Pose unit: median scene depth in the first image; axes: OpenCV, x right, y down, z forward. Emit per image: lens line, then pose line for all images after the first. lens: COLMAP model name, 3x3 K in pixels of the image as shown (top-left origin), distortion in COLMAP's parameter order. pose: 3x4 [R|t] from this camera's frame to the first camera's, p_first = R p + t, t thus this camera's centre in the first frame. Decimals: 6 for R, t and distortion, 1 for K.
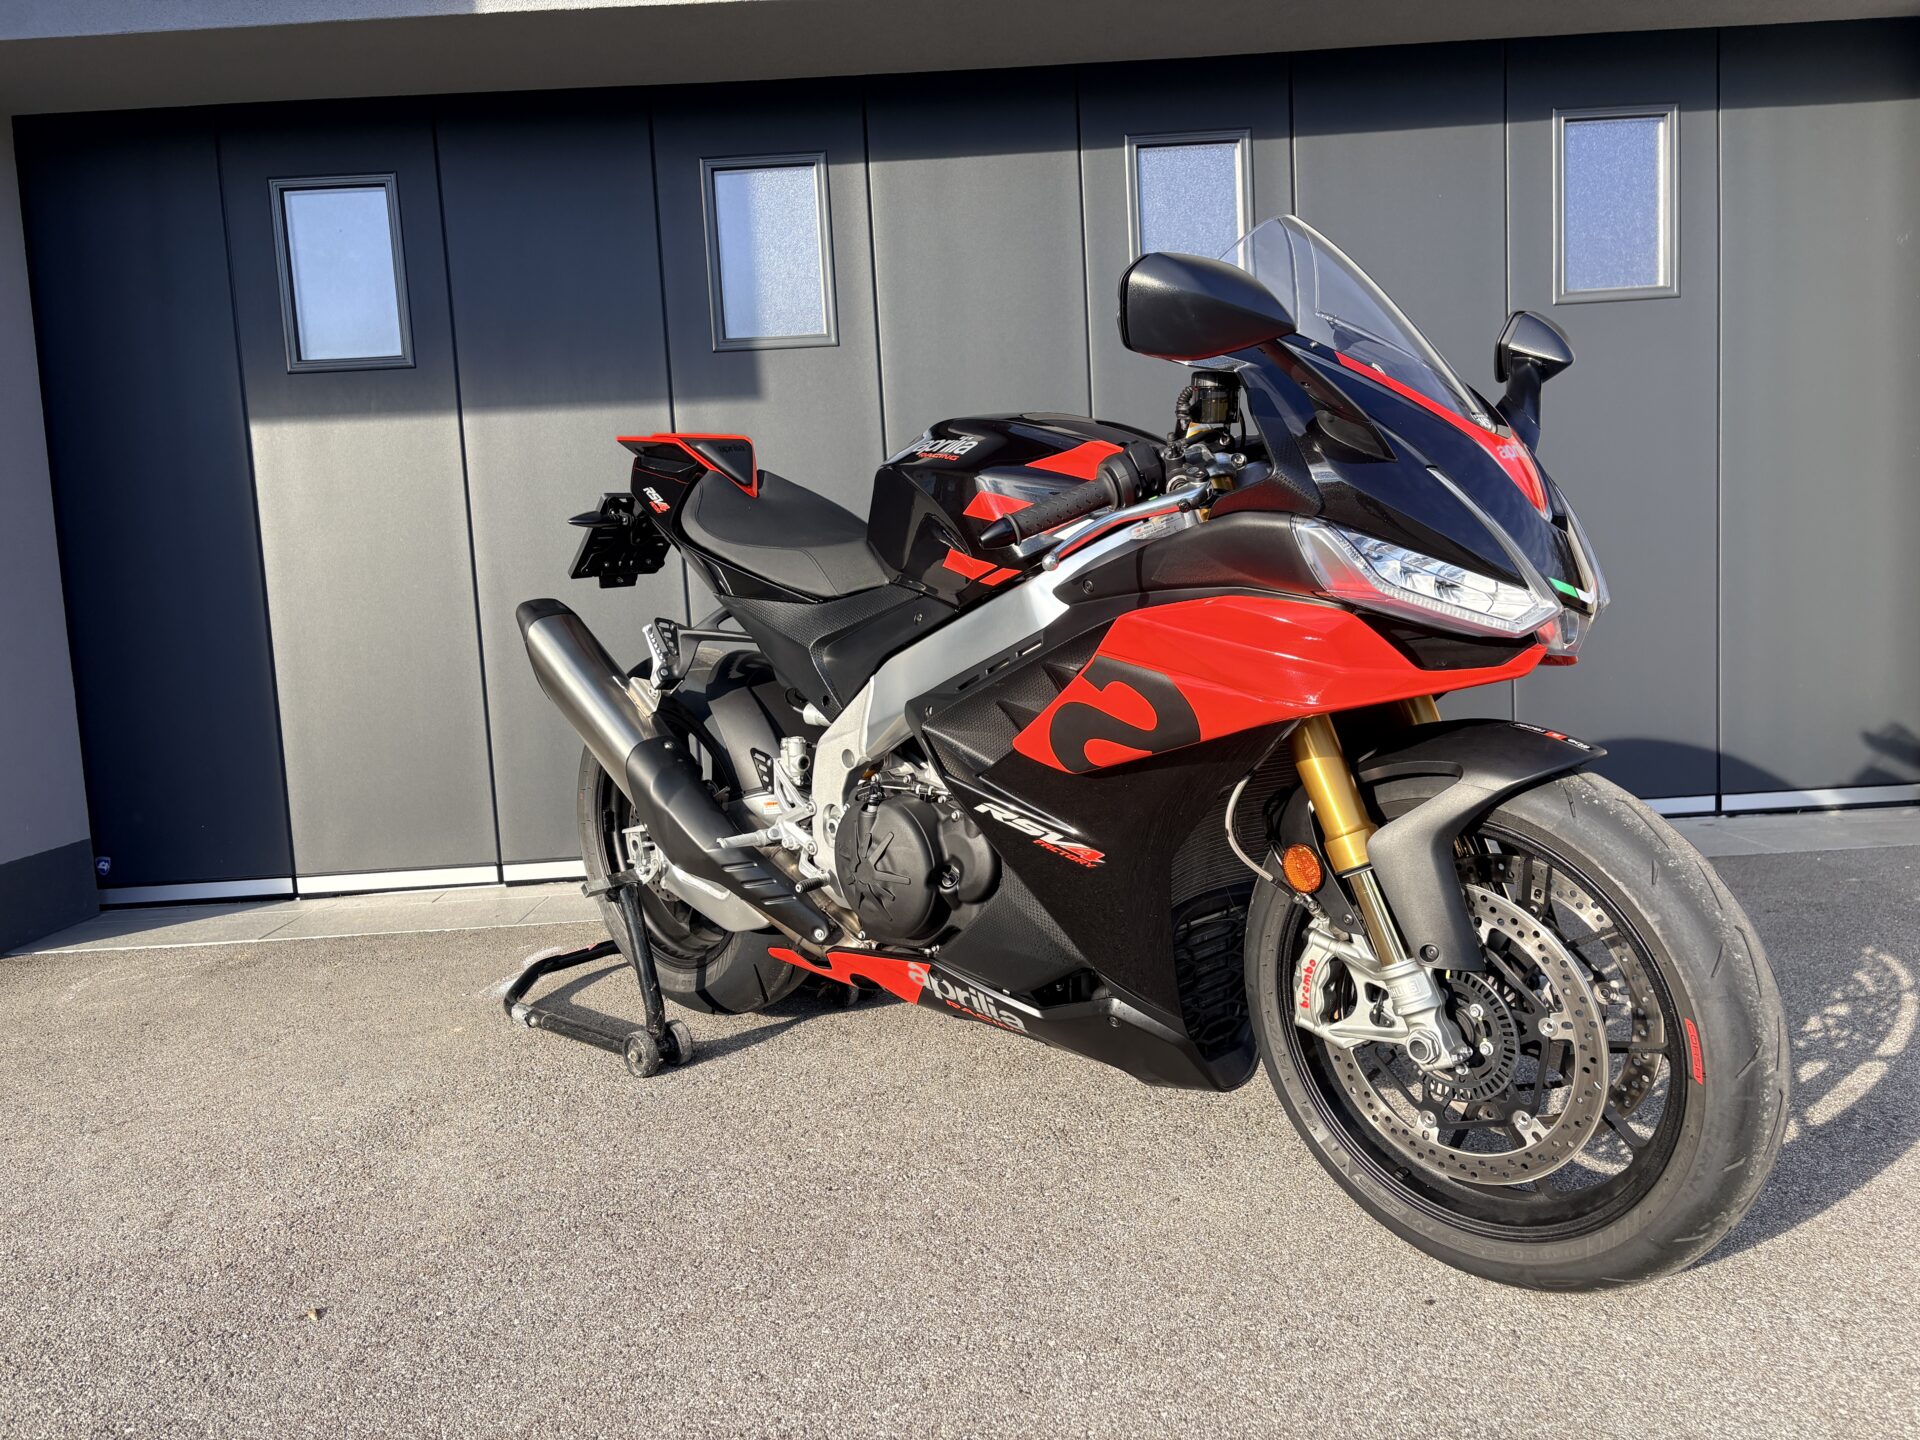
lens RADIAL K [[1451.6, 0, 962.4], [0, 1451.6, 726.9], [0, 0, 1]] dist [0.038277, -0.011601]
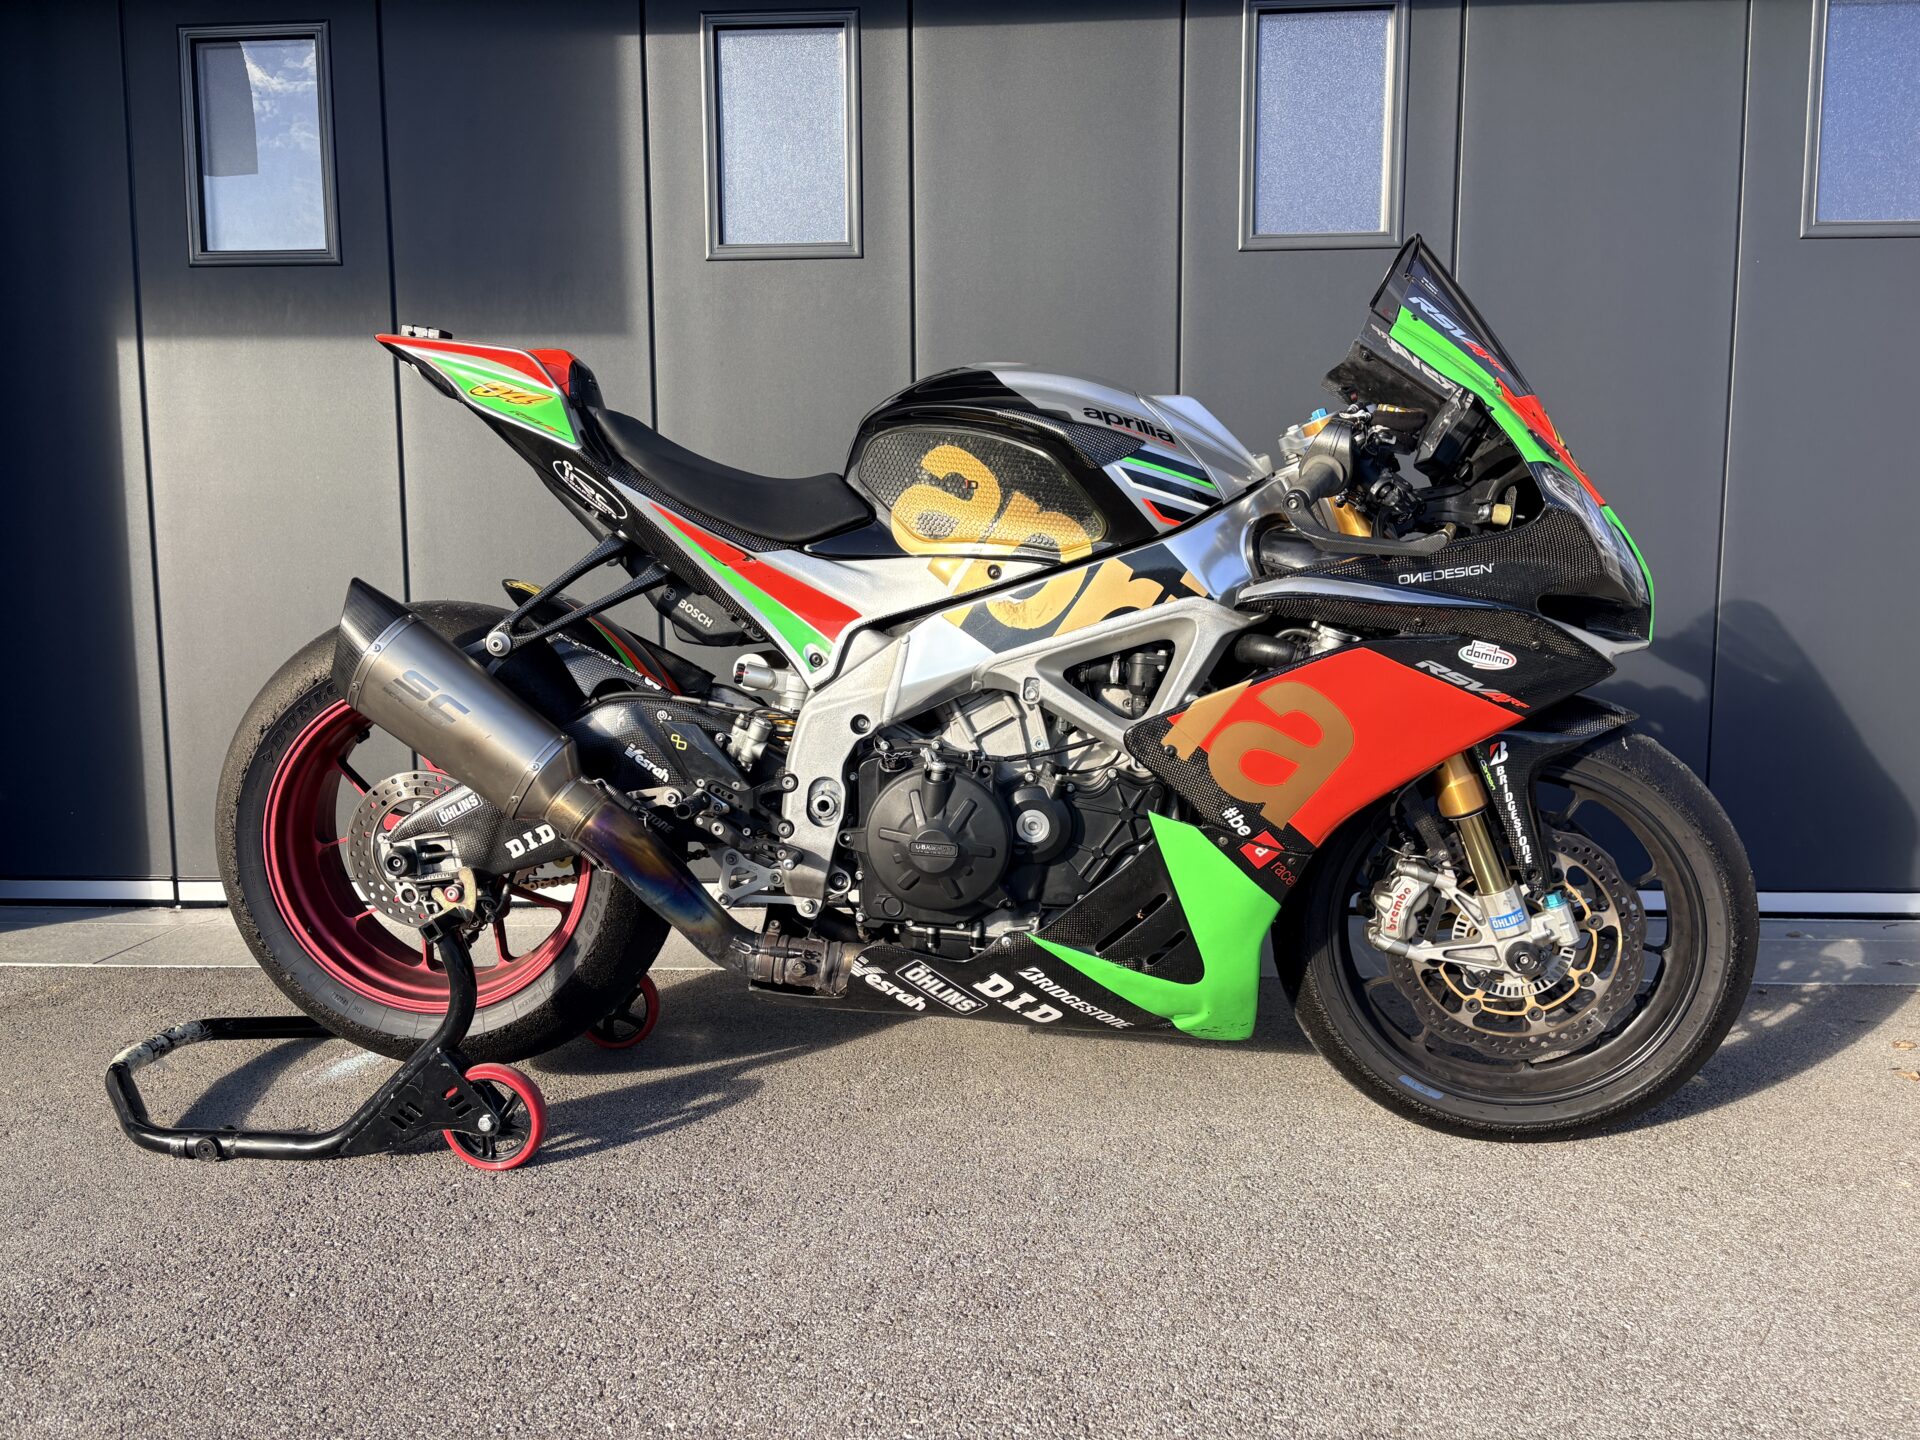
lens RADIAL K [[1471.9, 0, 960.2], [0, 1471.9, 726.4], [0, 0, 1]] dist [0.027677, -0.007052]
pose [[0.996193, 0.057222, -0.065770, 0.038123], [-0.056660, 0.998340, 0.010380, -0.020019], [0.066255, -0.006614, 0.997781, 0.216821]]
